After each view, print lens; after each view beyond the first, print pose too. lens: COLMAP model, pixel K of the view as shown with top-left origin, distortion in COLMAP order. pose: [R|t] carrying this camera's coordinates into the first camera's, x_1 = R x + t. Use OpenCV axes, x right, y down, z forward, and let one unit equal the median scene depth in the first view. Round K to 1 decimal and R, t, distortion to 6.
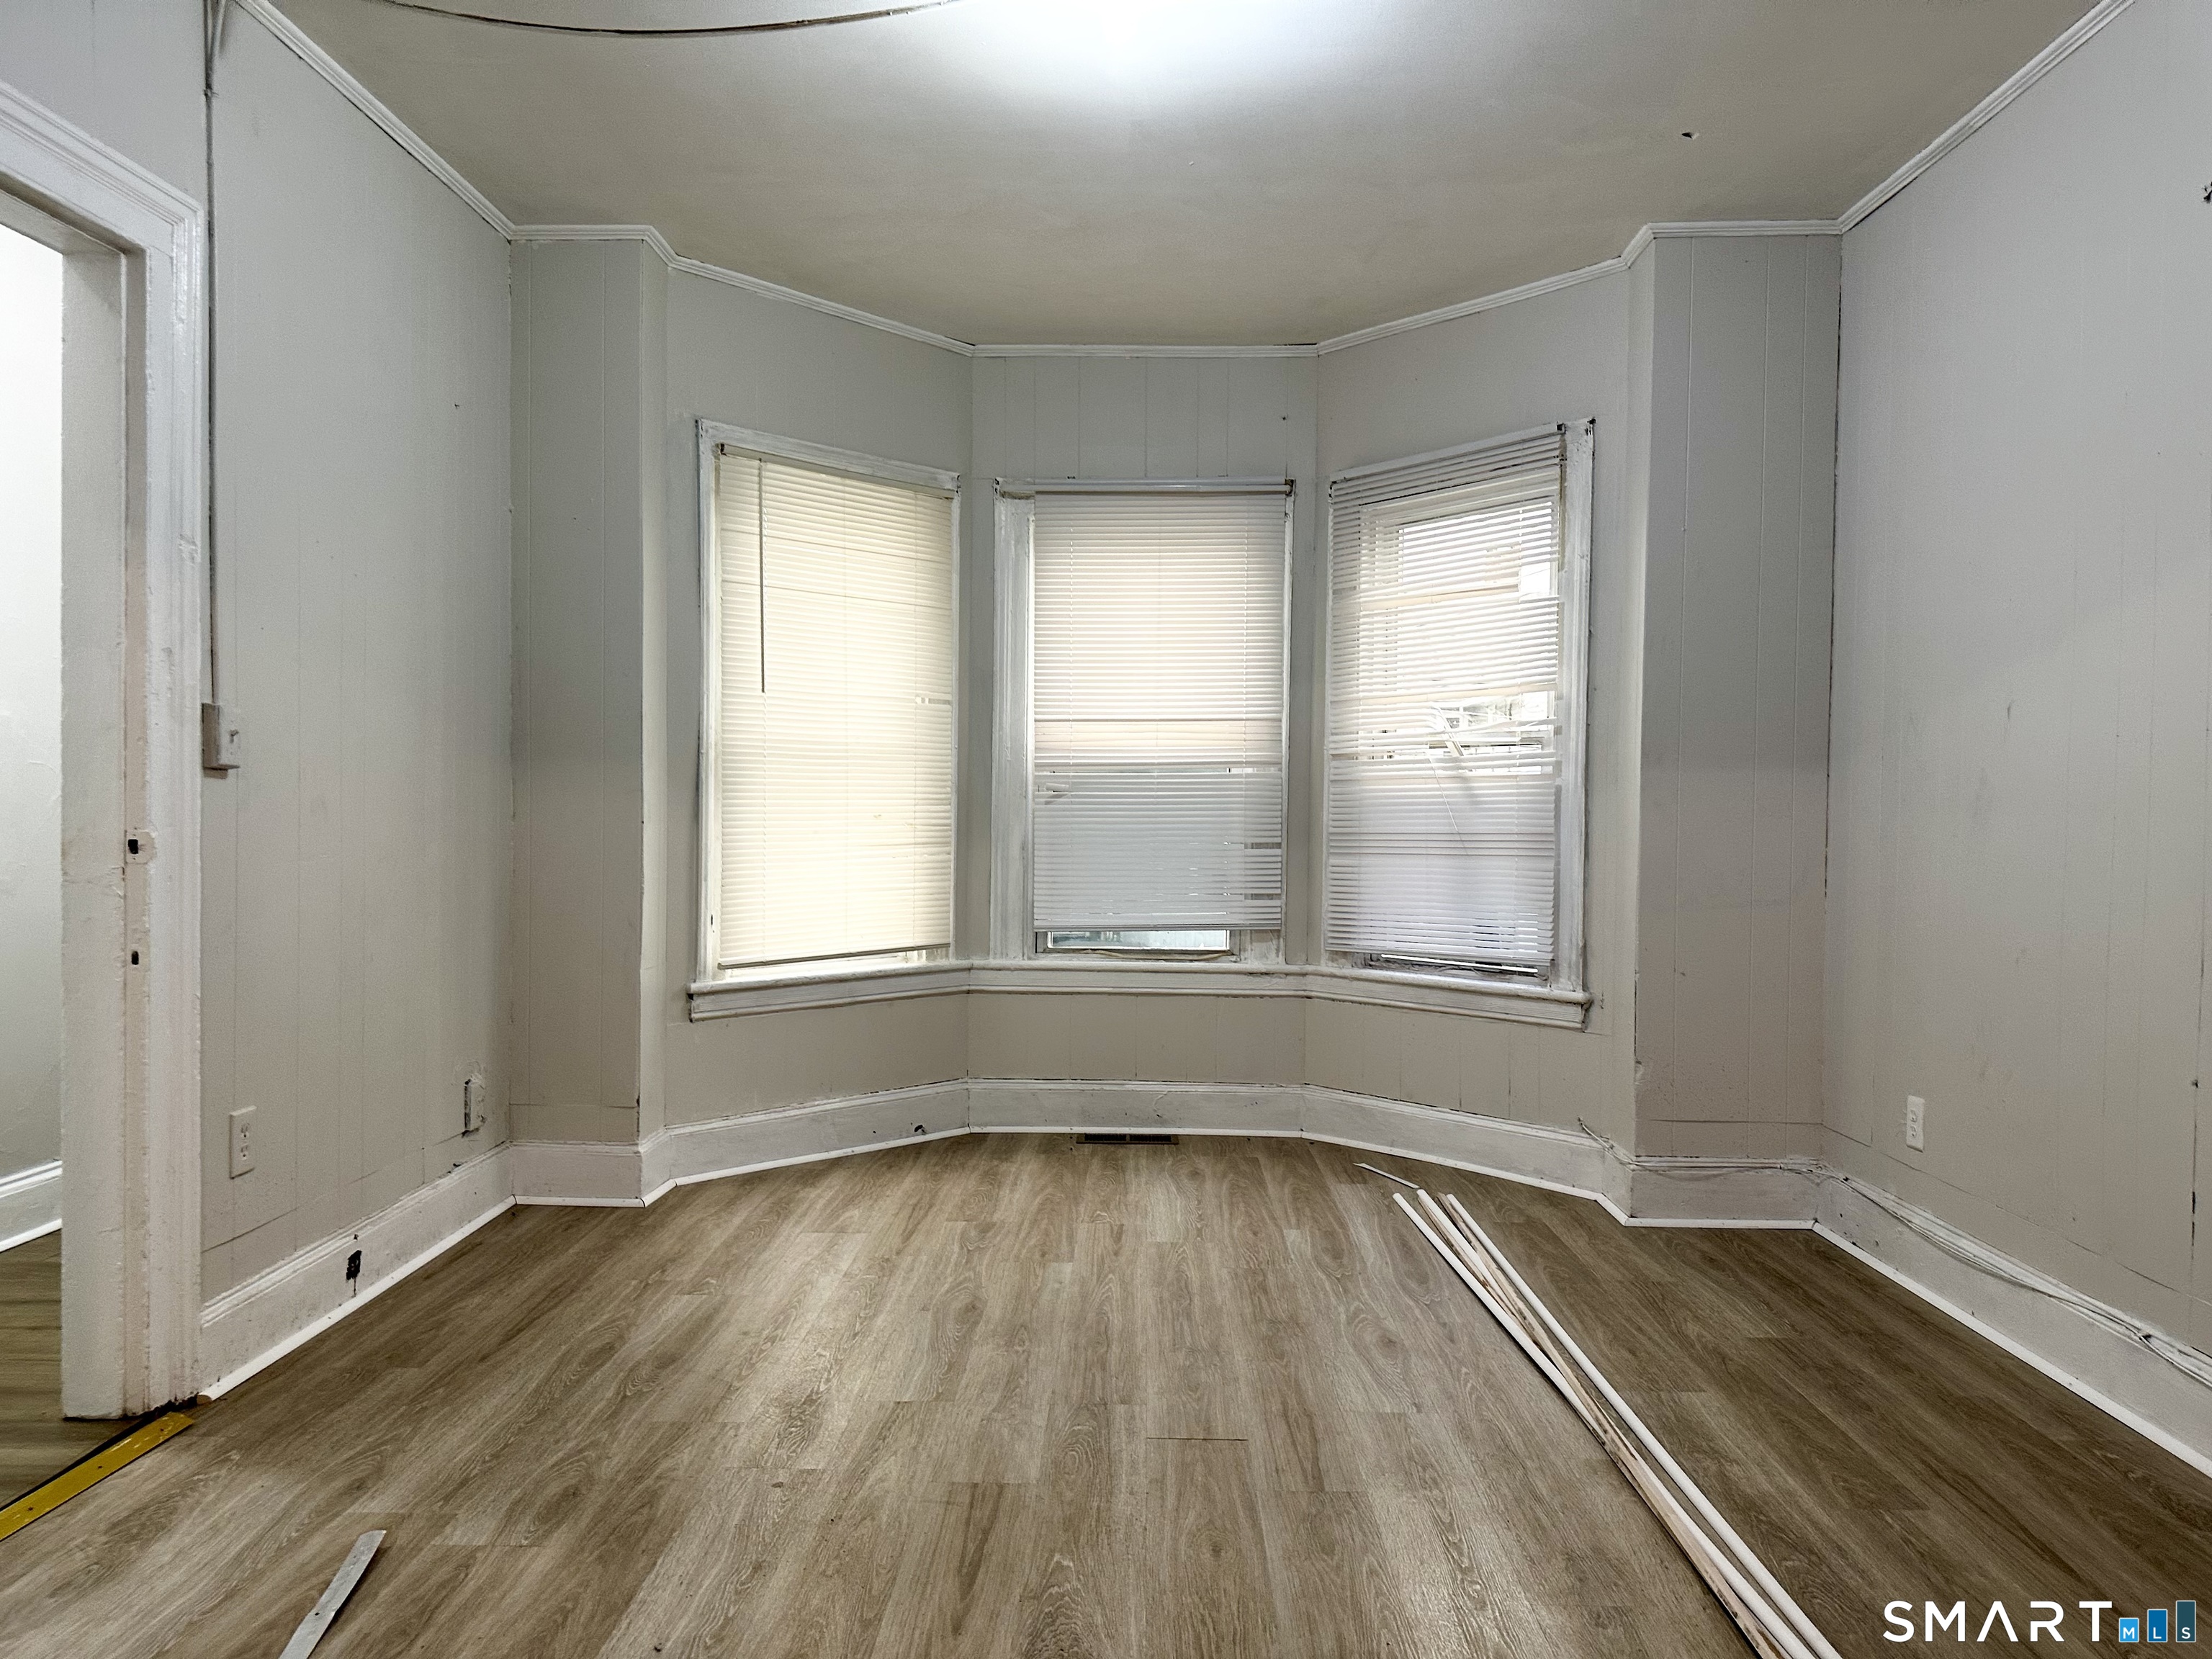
lens RADIAL K [[1561.8, 0, 1120.8], [0, 1561.8, 831.7], [0, 0, 1]] dist [0.052002, -0.066037]
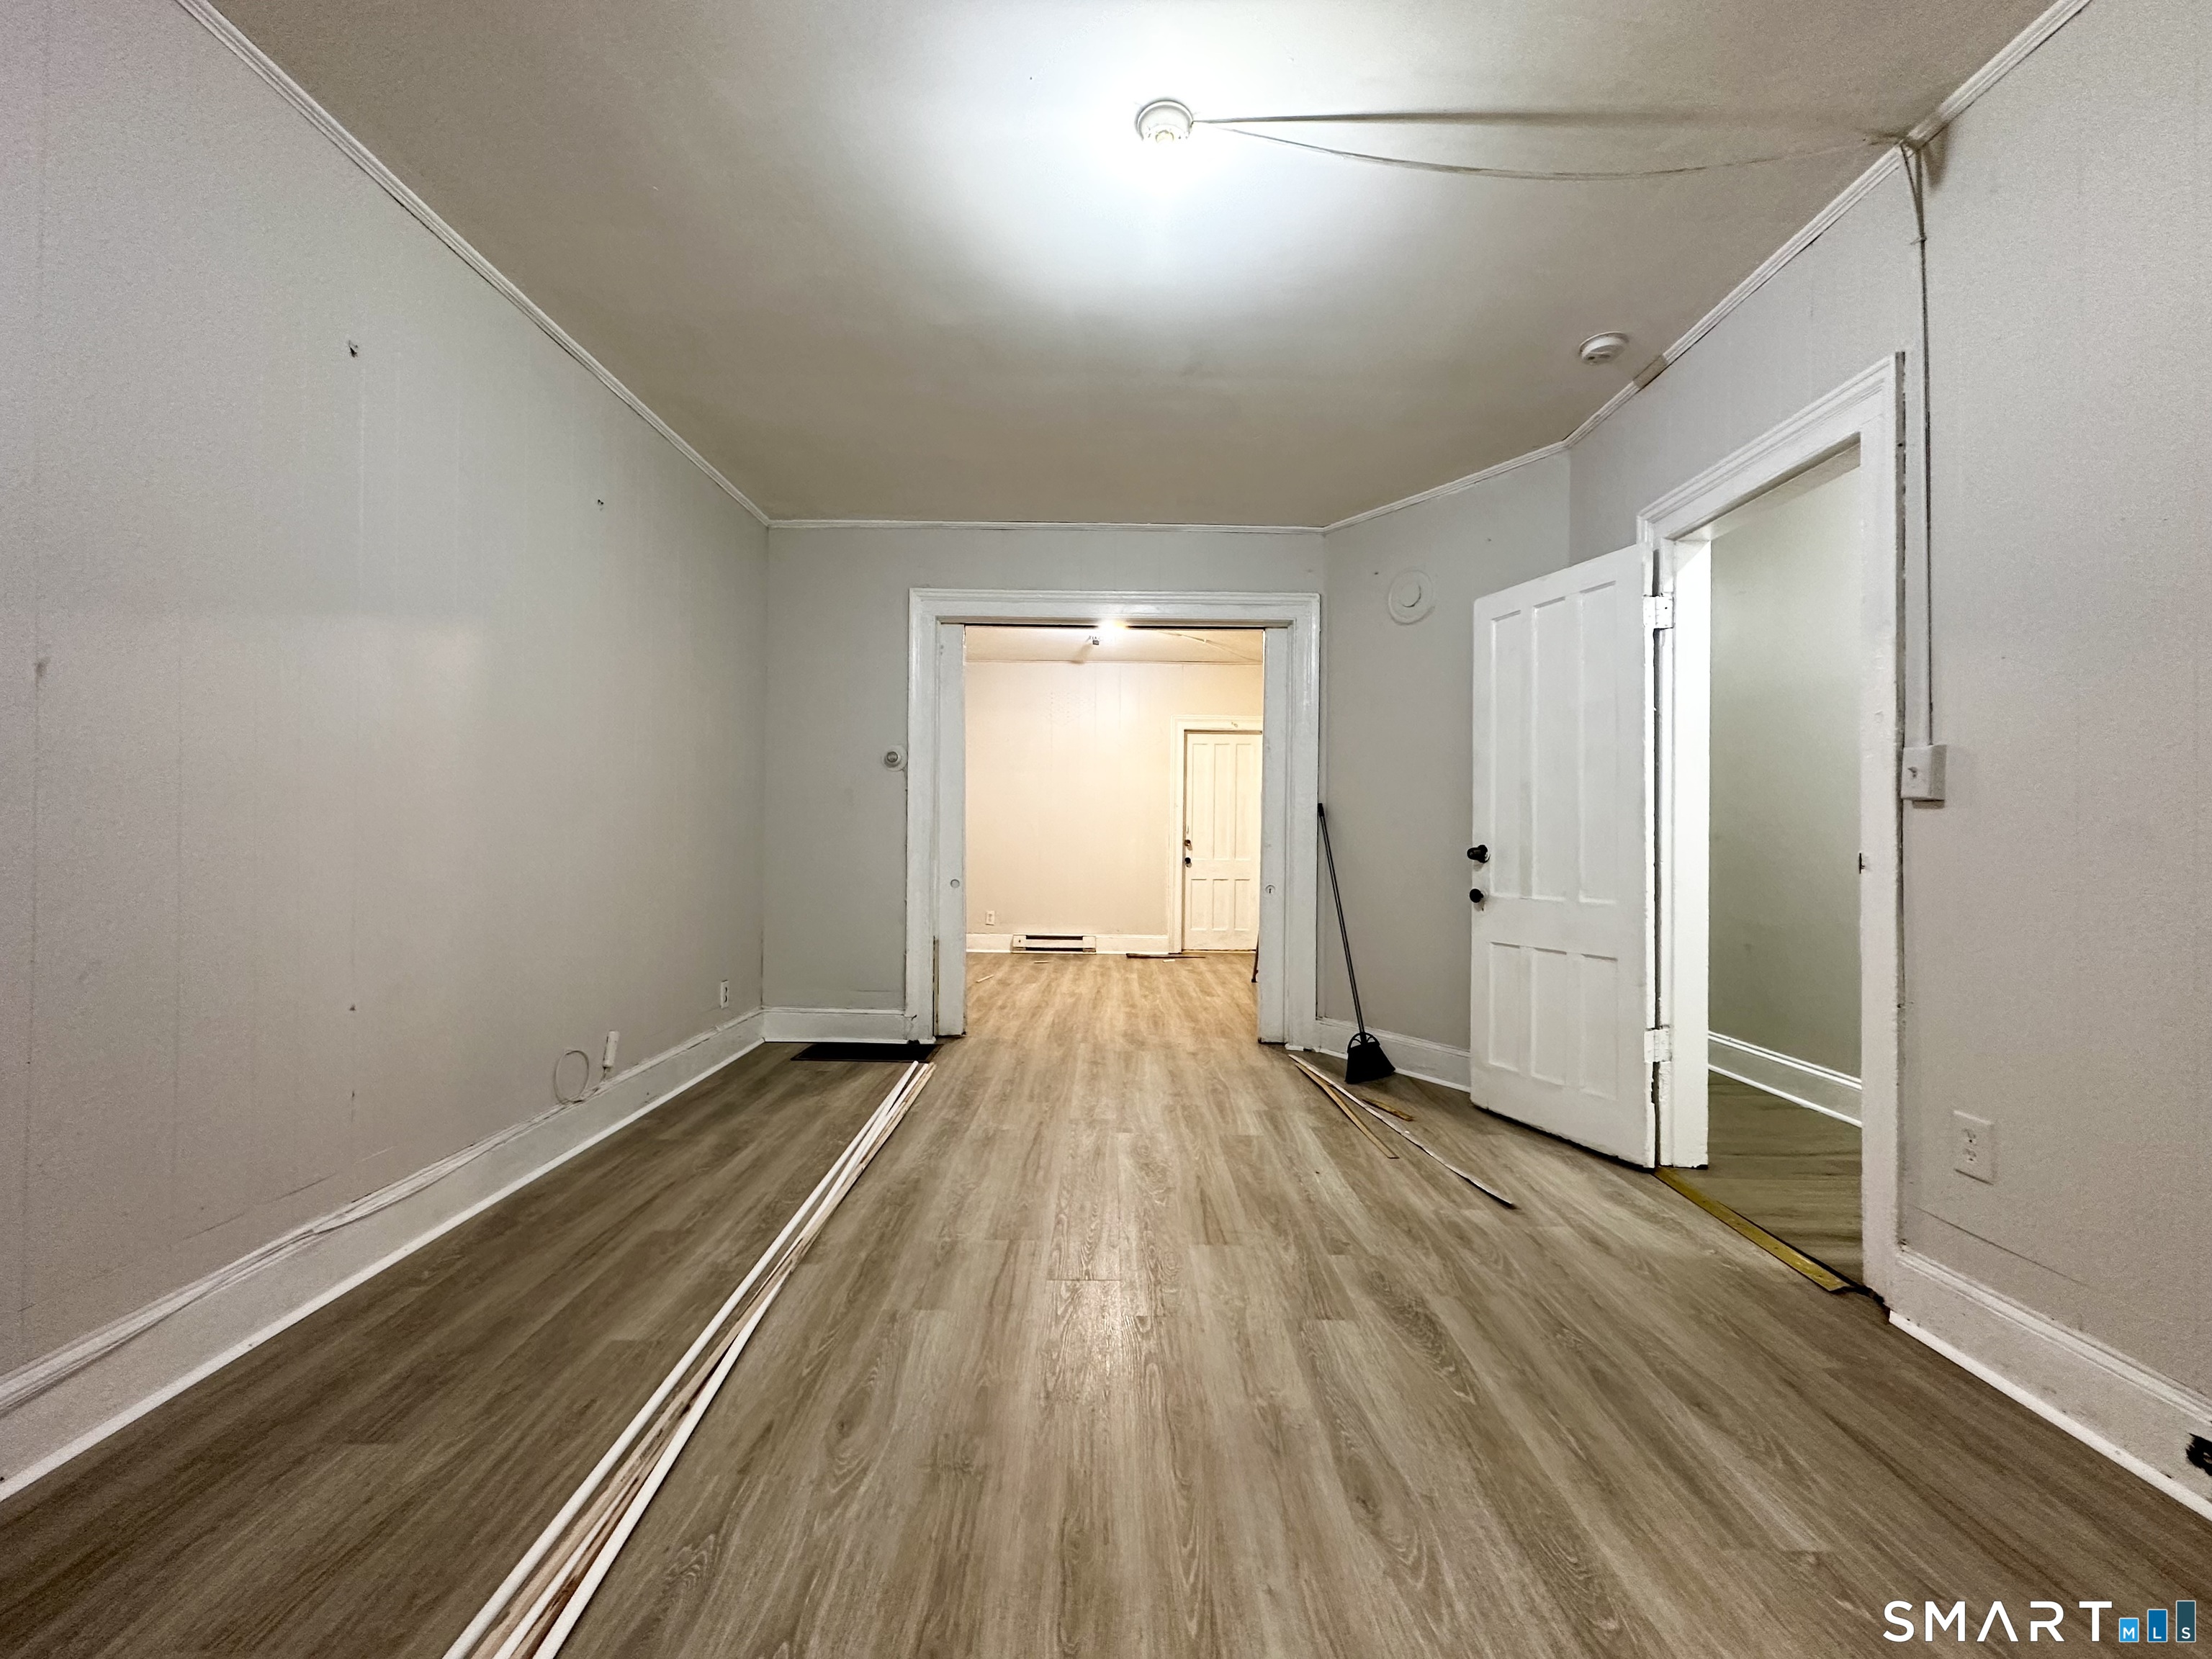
lens RADIAL K [[886.3, 0, 1108.4], [0, 886.3, 821.1], [0, 0, 1]] dist [-0.001855, 0.000041]
pose [[-0.999687, -0.019482, -0.015696, 0.046585], [-0.019457, 0.999809, -0.001758, -0.012554], [0.015727, -0.001453, -0.999875, 1.775683]]
